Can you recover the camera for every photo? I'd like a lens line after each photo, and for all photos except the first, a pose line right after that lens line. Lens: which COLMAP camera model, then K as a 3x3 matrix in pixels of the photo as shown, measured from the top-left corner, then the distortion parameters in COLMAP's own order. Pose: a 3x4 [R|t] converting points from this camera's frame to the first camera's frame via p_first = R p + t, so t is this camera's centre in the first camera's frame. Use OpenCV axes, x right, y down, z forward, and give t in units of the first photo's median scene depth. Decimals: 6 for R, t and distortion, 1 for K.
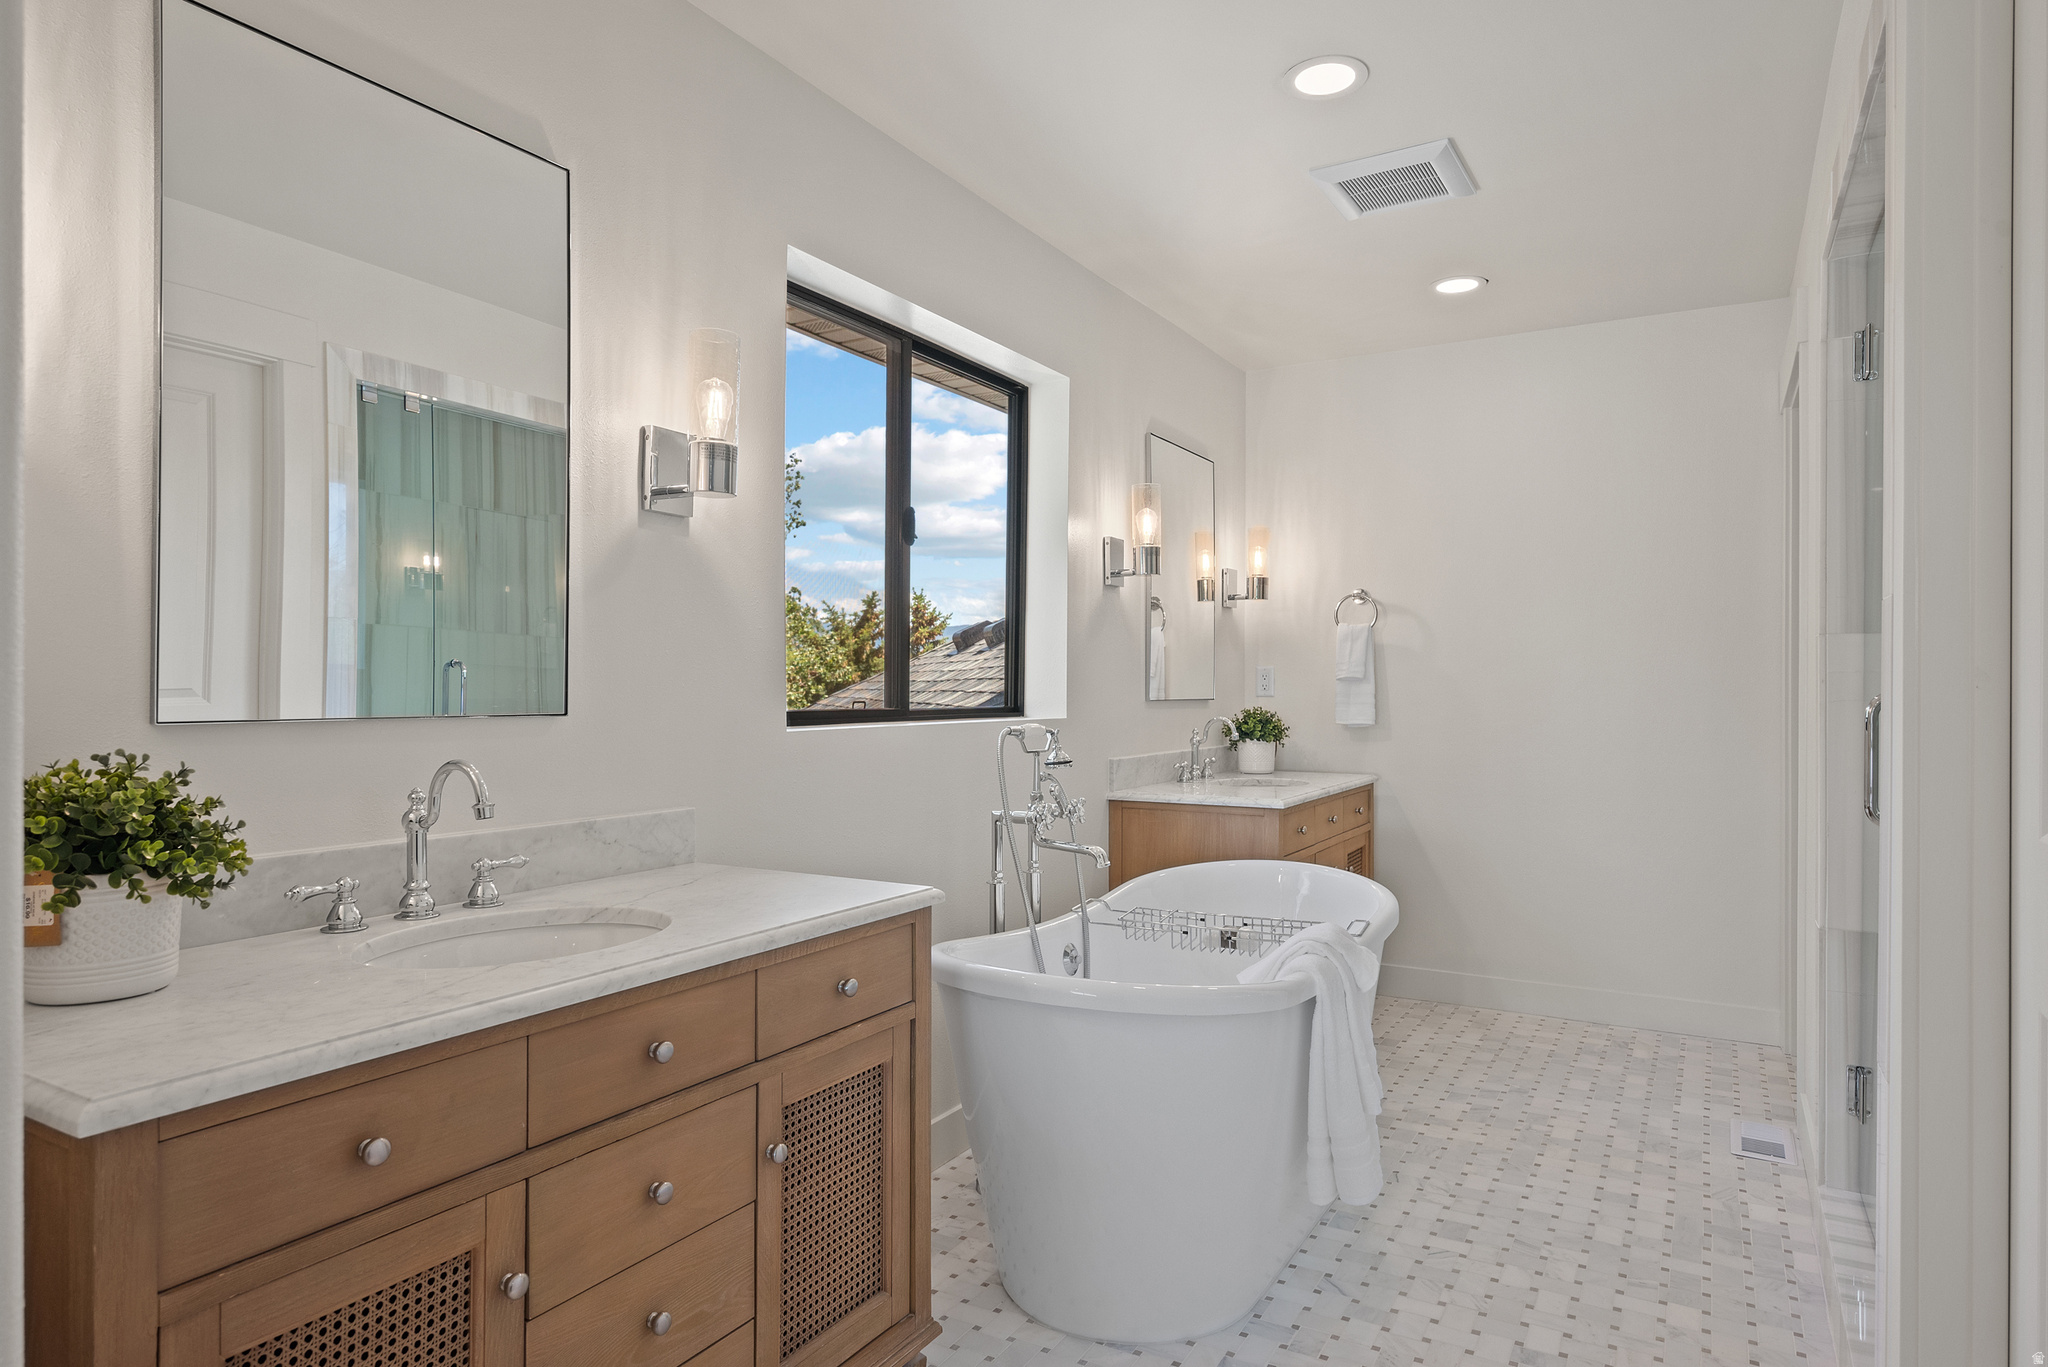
lens RADIAL K [[1152.4, 0, 1026.8], [0, 1152.4, 684.4], [0, 0, 1]] dist [-0.000682, -0.003012]
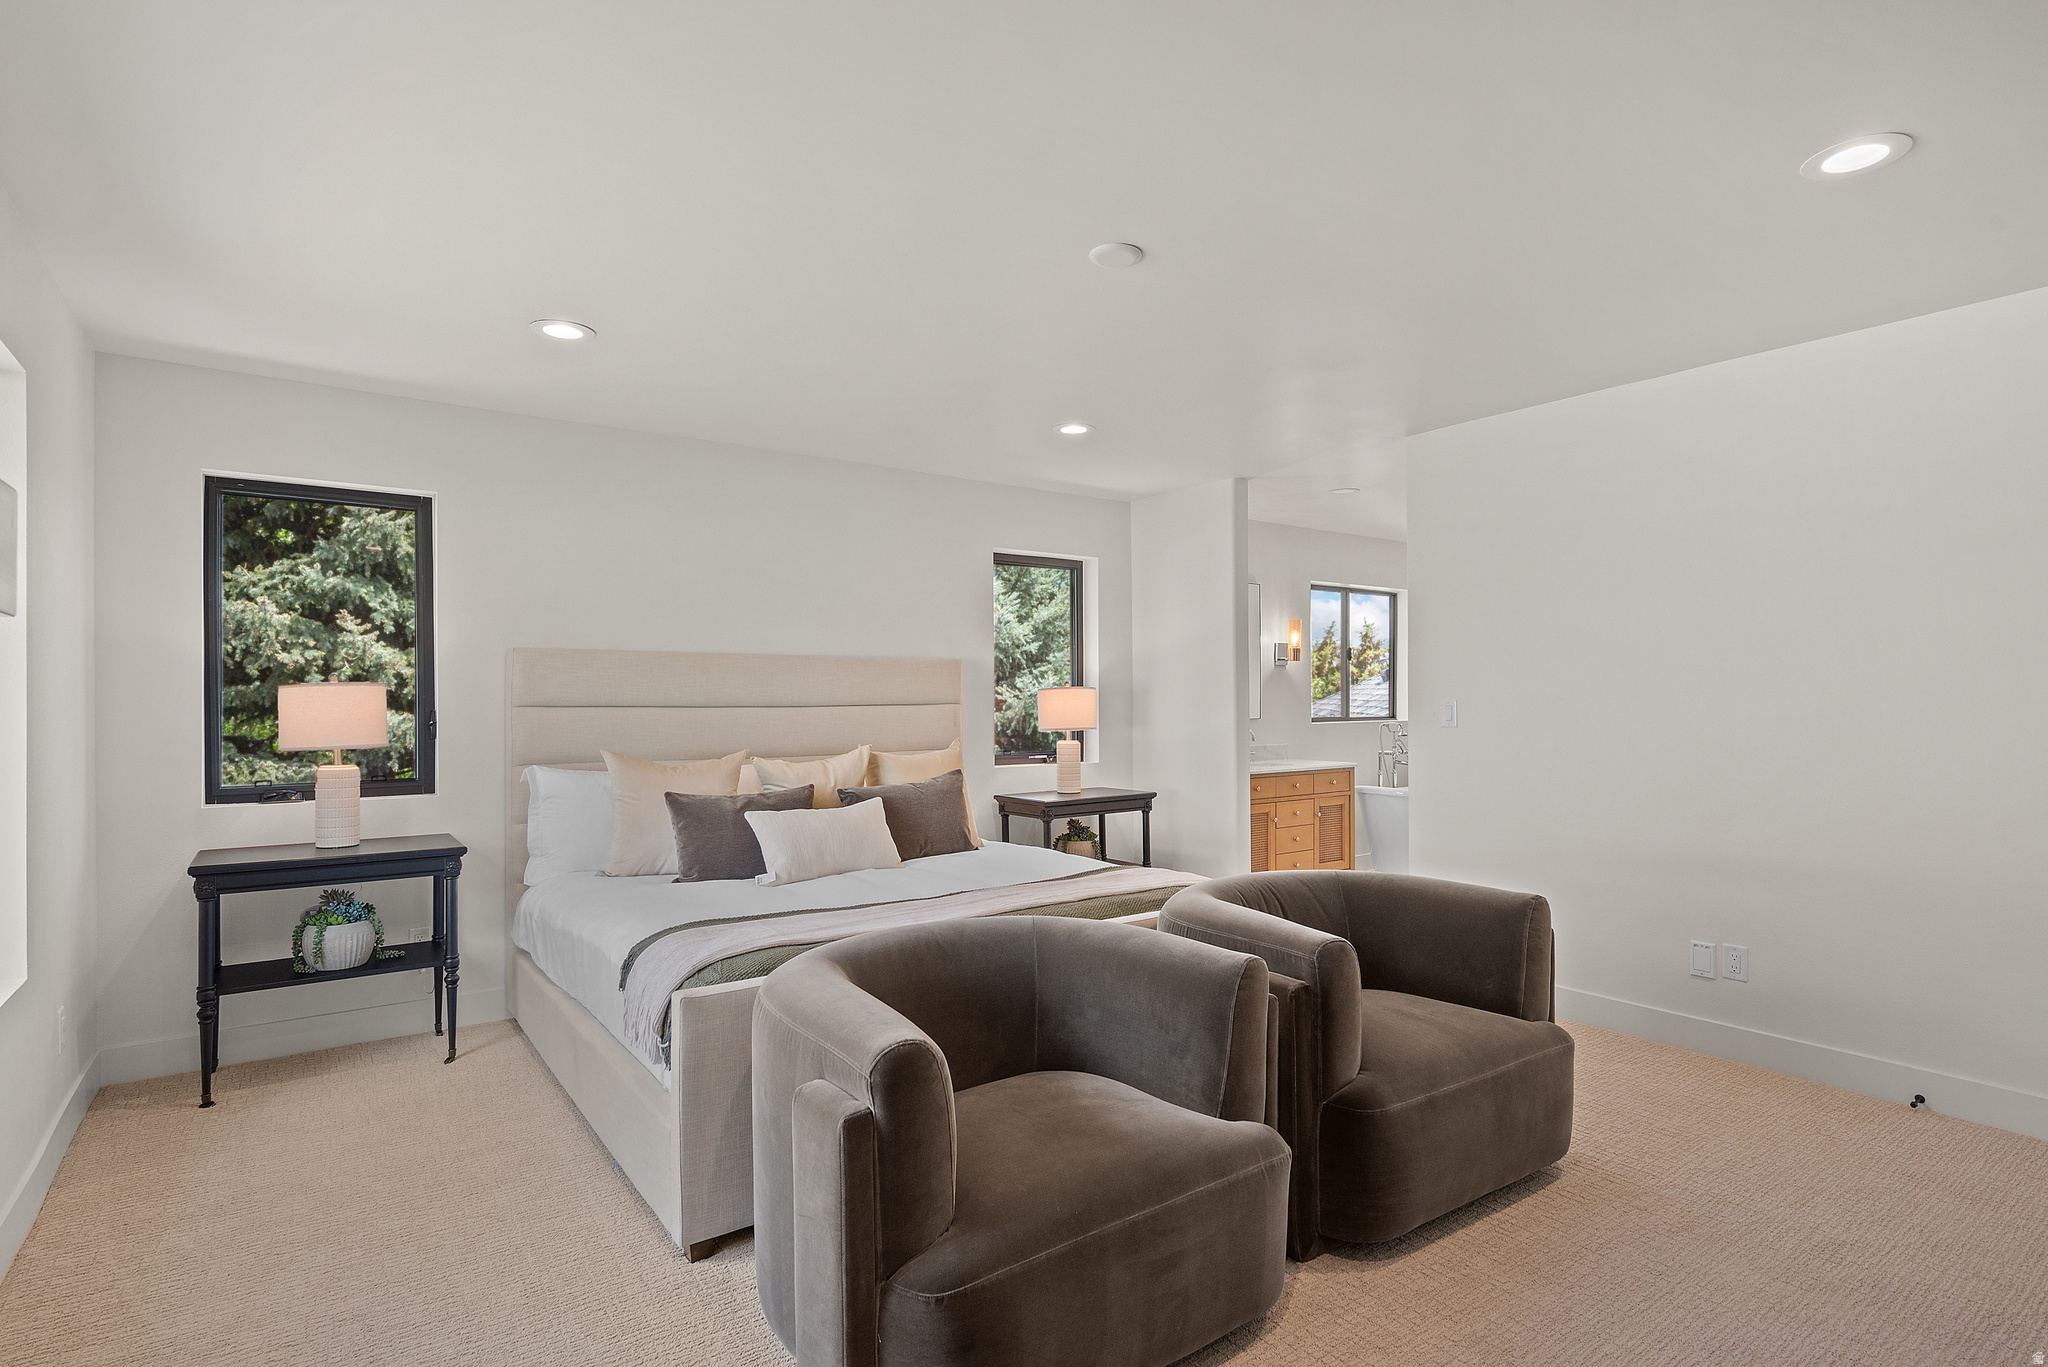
lens RADIAL K [[1050.4, 0, 1025.4], [0, 1050.4, 685.7], [0, 0, 1]] dist [-0.000407, -0.000010]
pose [[0.915443, -0.008319, -0.402362, 0.297675], [0.007428, 0.999965, -0.003774, -0.075176], [0.402379, 0.000466, 0.915473, -2.438092]]
